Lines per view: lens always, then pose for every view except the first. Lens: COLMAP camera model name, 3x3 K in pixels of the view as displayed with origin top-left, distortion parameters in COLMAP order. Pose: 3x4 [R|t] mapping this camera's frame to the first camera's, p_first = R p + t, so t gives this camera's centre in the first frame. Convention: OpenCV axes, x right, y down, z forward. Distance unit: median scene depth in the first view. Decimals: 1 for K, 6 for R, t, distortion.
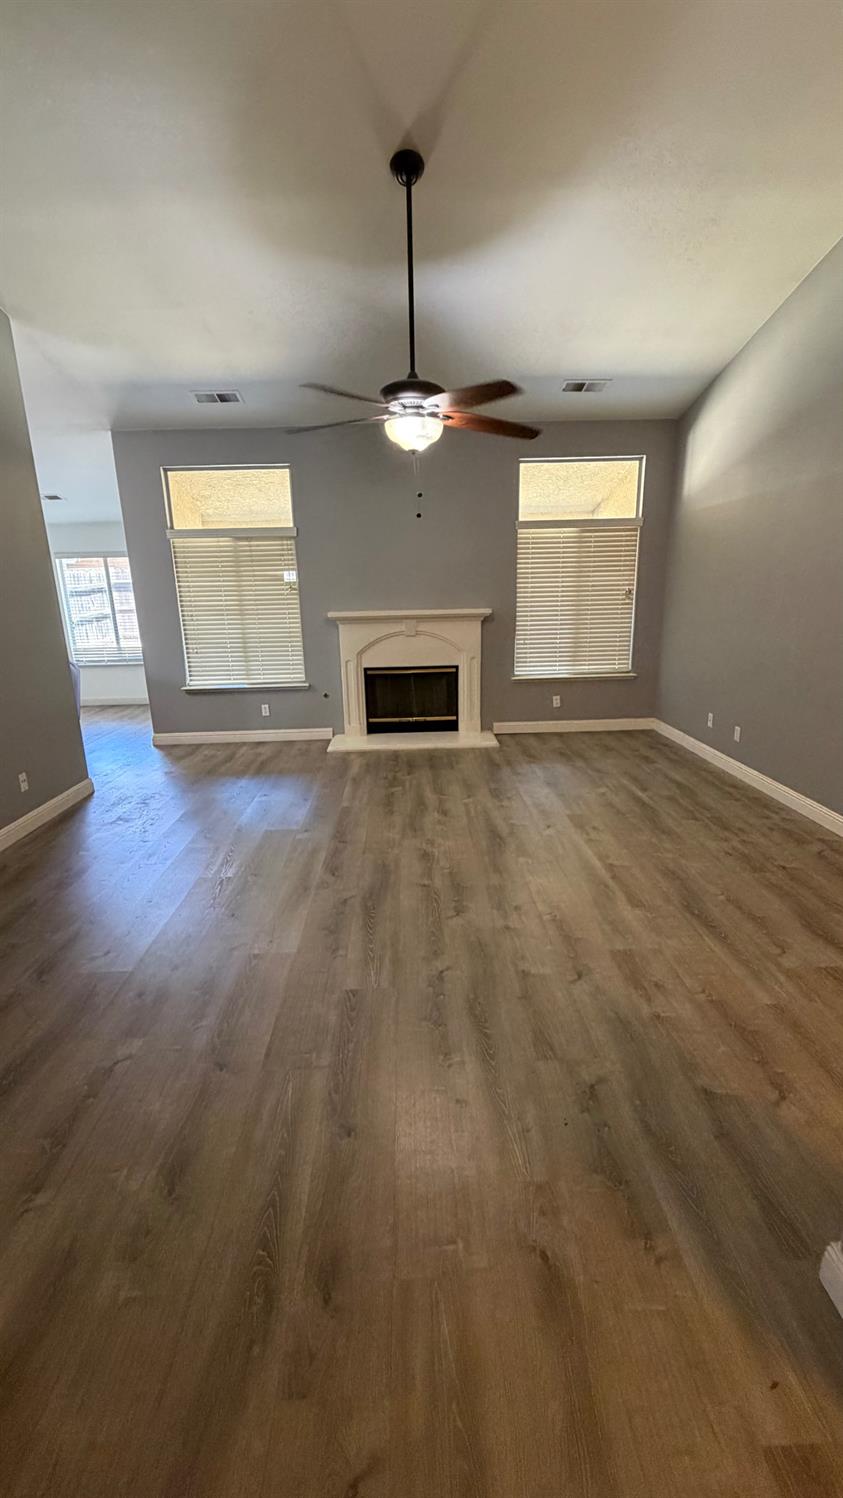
lens RADIAL K [[600.8, 0, 419.9], [0, 600.8, 752.0], [0, 0, 1]] dist [-0.002529, -0.000159]
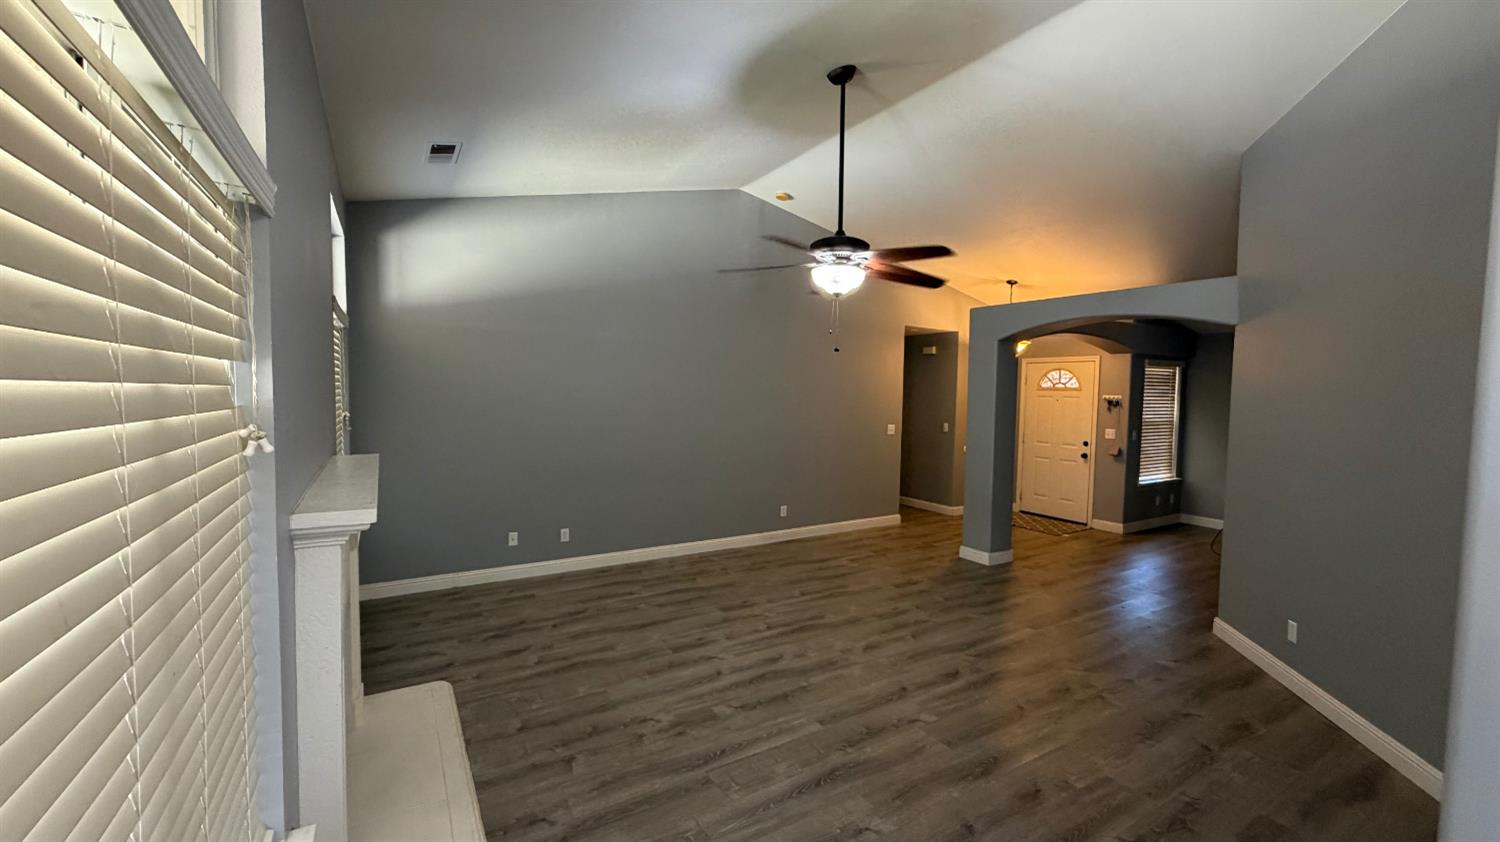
lens RADIAL K [[601.6, 0, 749.5], [0, 601.6, 422.4], [0, 0, 1]] dist [-0.002529, -0.000159]
pose [[-0.502640, -0.031980, 0.863904, -0.732565], [0.225239, 0.959957, 0.166585, -0.410597], [-0.834638, 0.278318, -0.475309, 1.426224]]
